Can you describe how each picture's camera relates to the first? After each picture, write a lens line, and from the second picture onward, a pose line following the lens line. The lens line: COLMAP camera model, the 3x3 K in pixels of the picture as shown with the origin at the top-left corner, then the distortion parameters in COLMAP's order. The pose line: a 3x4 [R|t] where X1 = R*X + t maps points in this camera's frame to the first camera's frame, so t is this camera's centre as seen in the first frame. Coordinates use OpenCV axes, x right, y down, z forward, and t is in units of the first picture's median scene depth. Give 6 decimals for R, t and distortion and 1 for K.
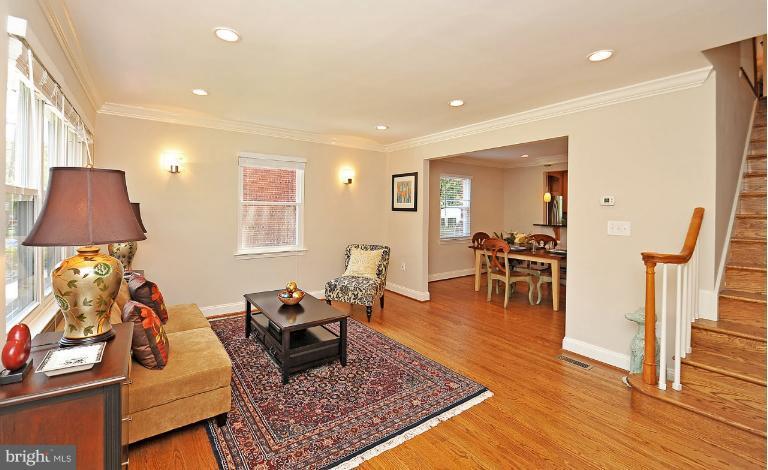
lens RADIAL K [[343.0, 0, 372.8], [0, 343.0, 212.1], [0, 0, 1]] dist [-0.016945, -0.002416]
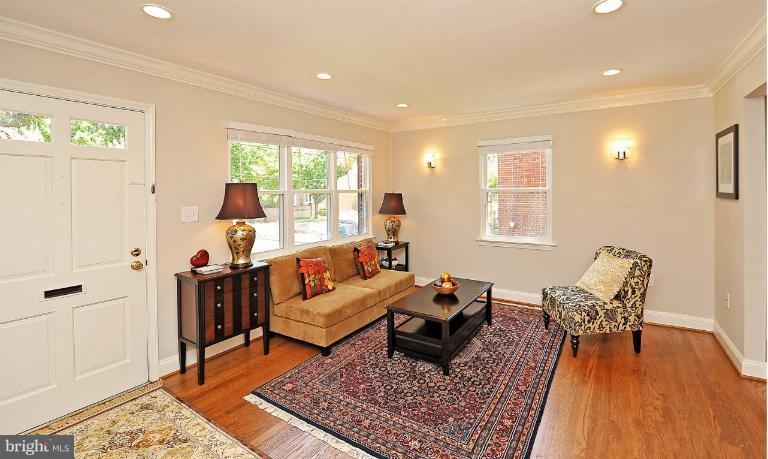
lens RADIAL K [[345.8, 0, 393.5], [0, 345.8, 190.7], [0, 0, 1]] dist [-0.002353, -0.000596]
pose [[0.359598, -0.015500, -0.932979, 0.551389], [0.007629, 0.999877, -0.013671, -0.016116], [0.933076, -0.002201, 0.359672, 0.418234]]
